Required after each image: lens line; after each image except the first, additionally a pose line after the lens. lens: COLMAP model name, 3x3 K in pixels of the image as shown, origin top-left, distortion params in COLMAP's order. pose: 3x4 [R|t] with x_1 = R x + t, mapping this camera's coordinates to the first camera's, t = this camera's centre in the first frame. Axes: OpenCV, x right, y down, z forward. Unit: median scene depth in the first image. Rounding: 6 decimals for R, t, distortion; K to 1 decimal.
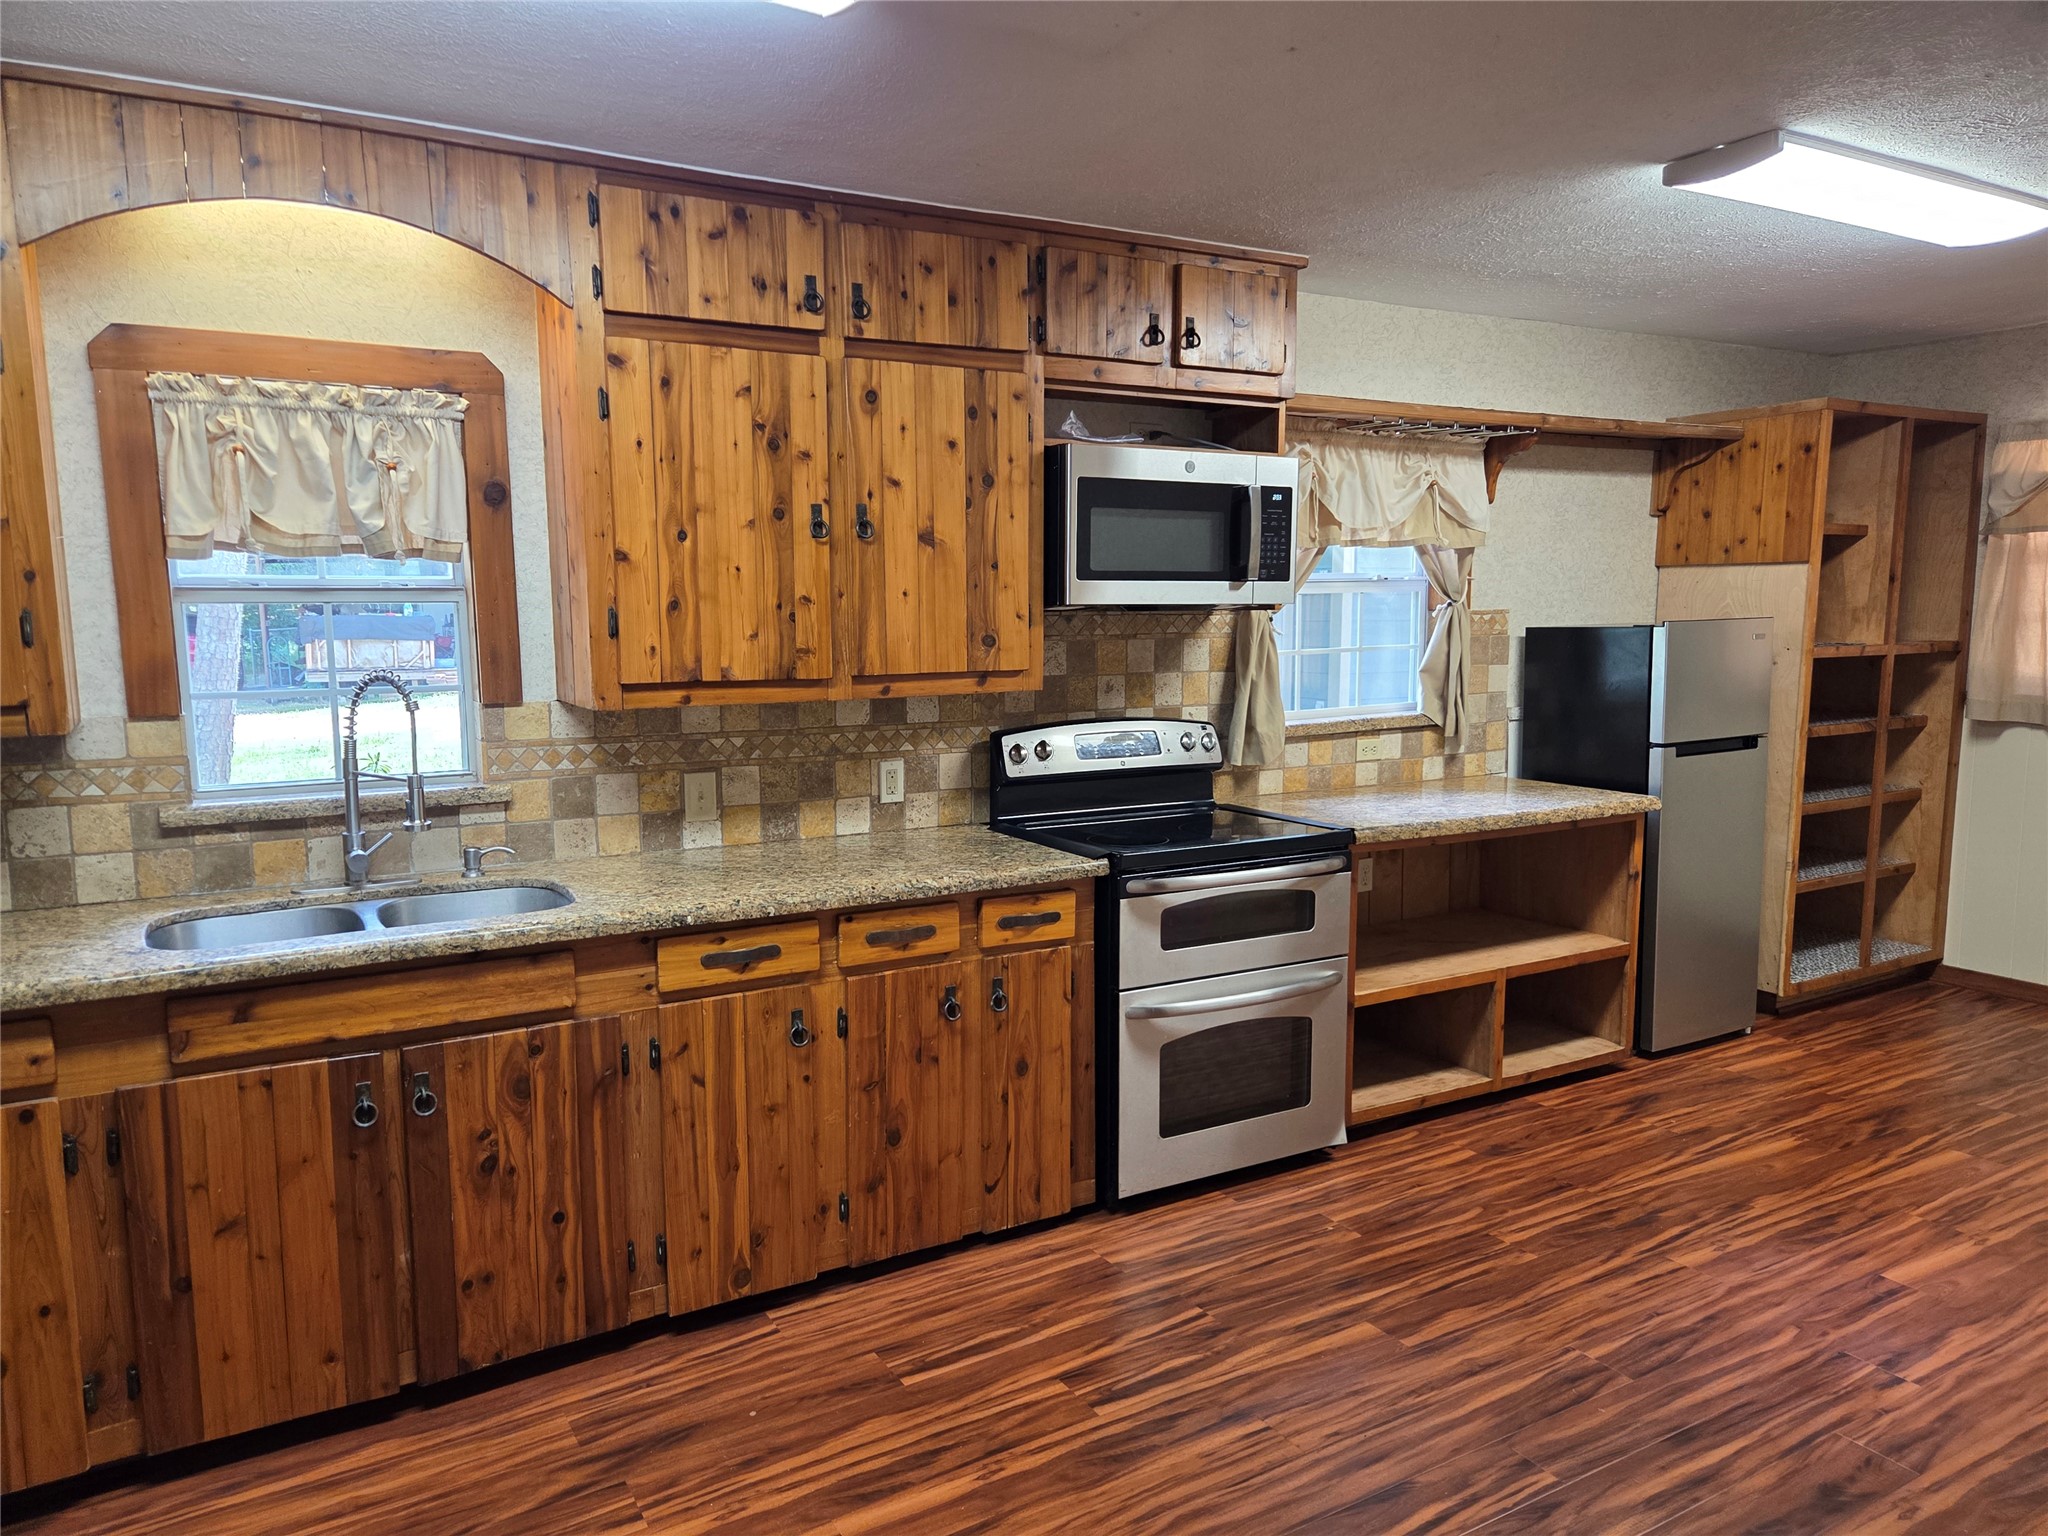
lens RADIAL K [[1399.5, 0, 1021.8], [0, 1399.5, 783.2], [0, 0, 1]] dist [0.068307, -0.051124]
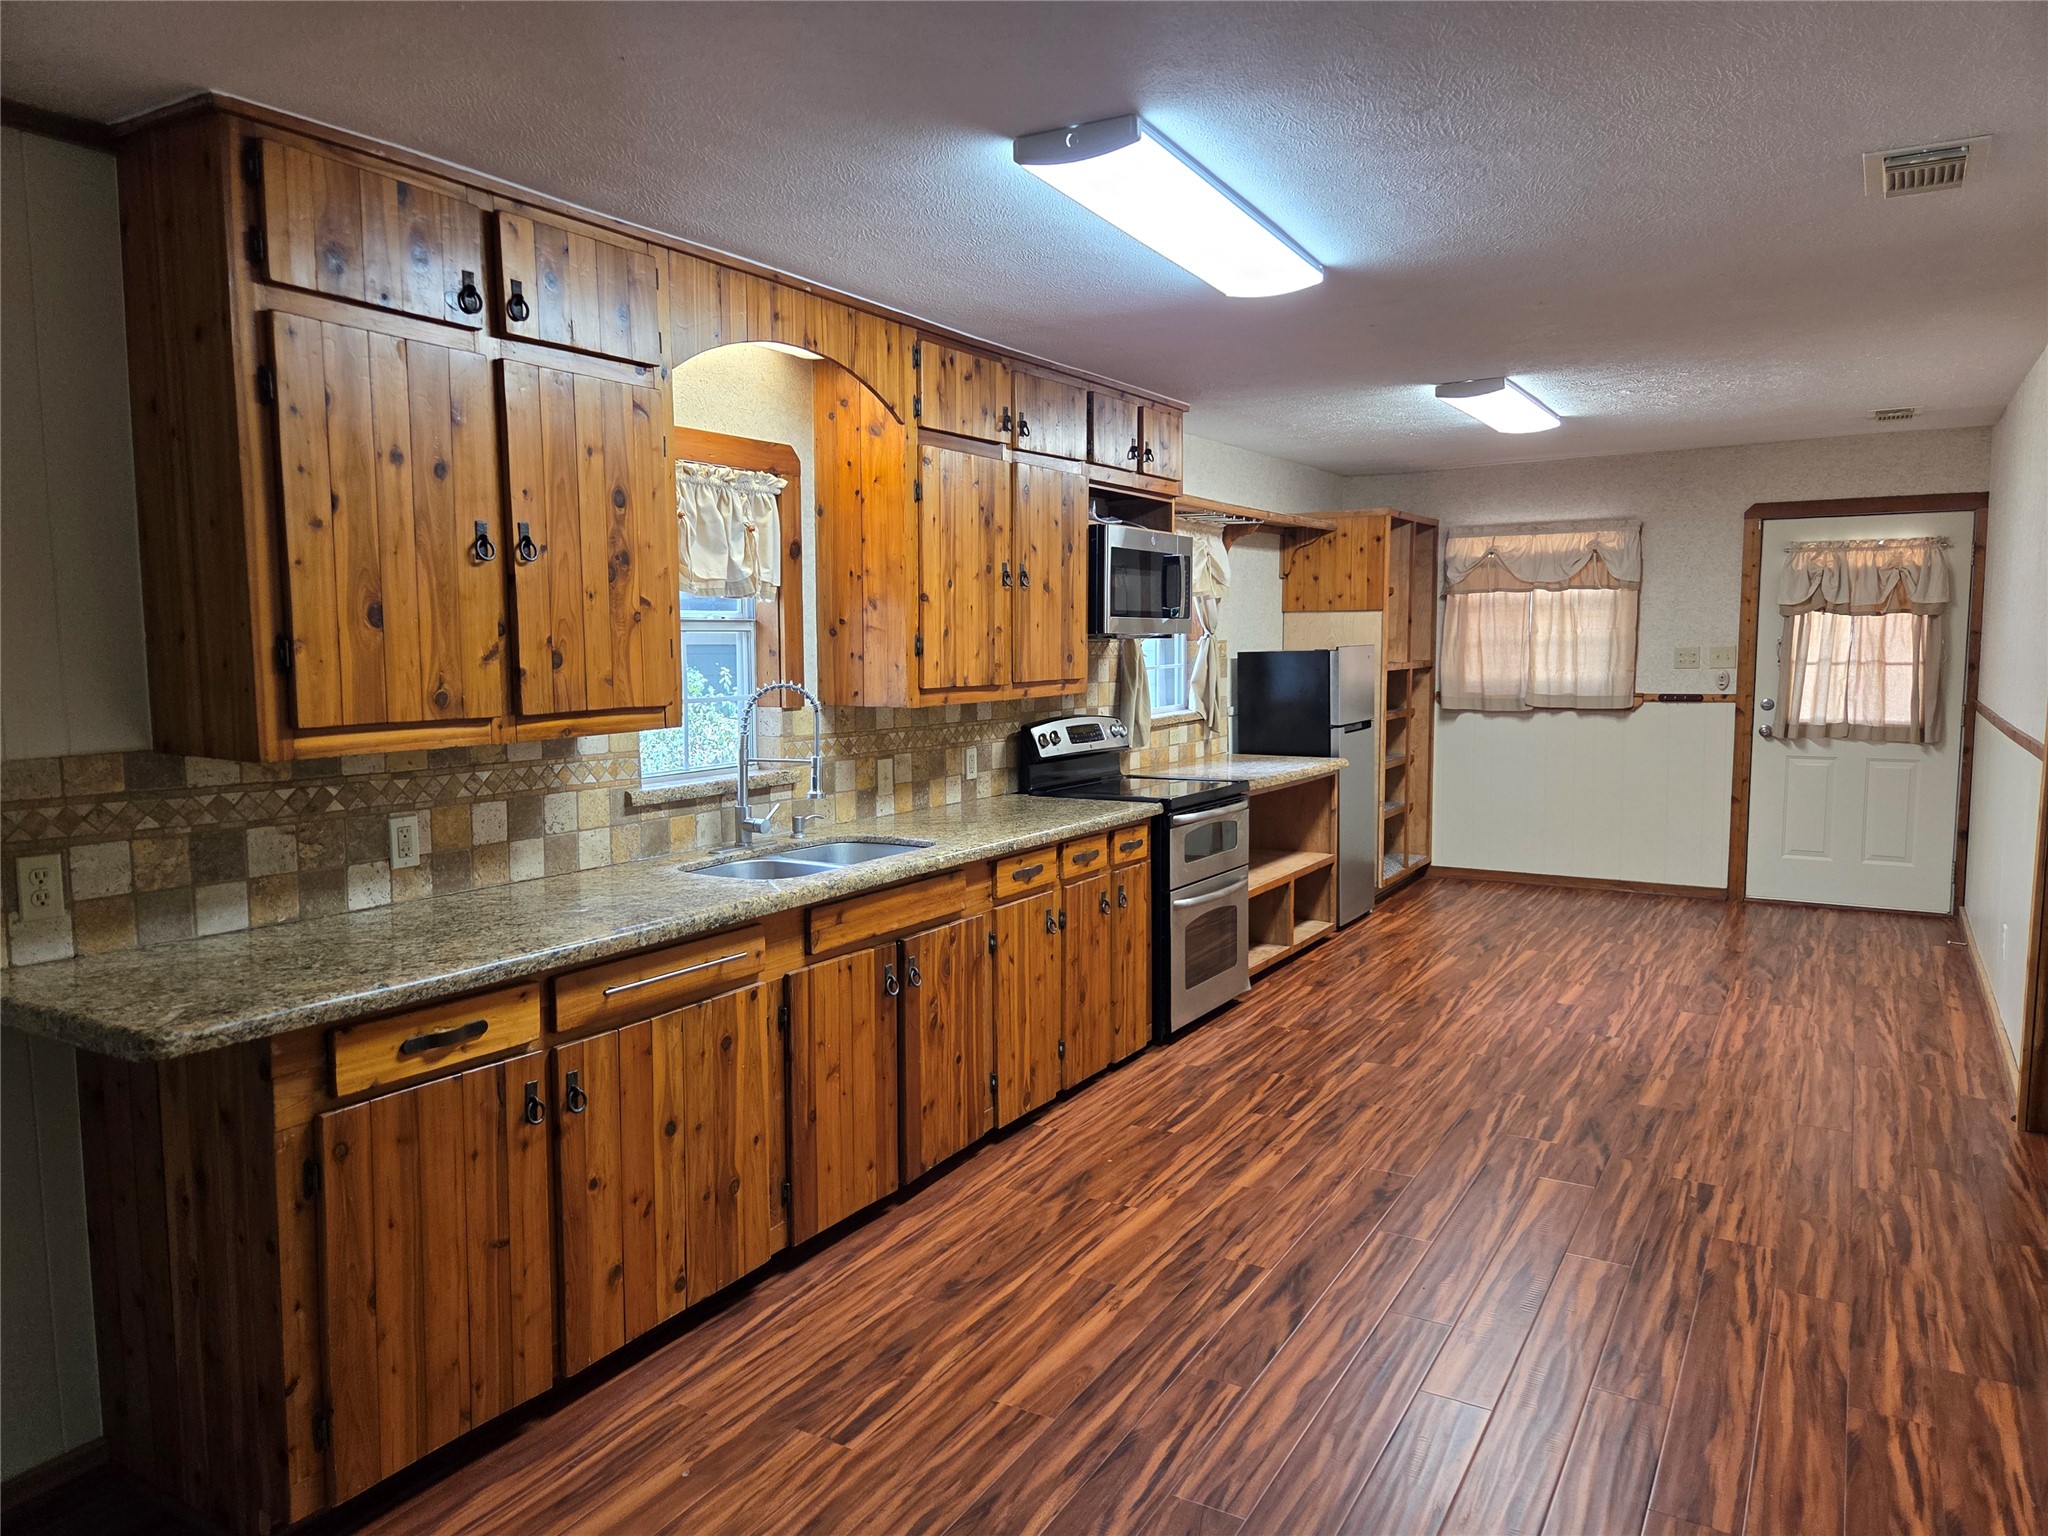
lens RADIAL K [[1438.2, 0, 1025.0], [0, 1438.2, 775.9], [0, 0, 1]] dist [0.079327, -0.000523]
pose [[0.866205, -0.047919, 0.497386, -0.841783], [0.066175, 0.997625, -0.019131, 0.046268], [-0.495287, 0.049486, 0.867319, -0.265866]]
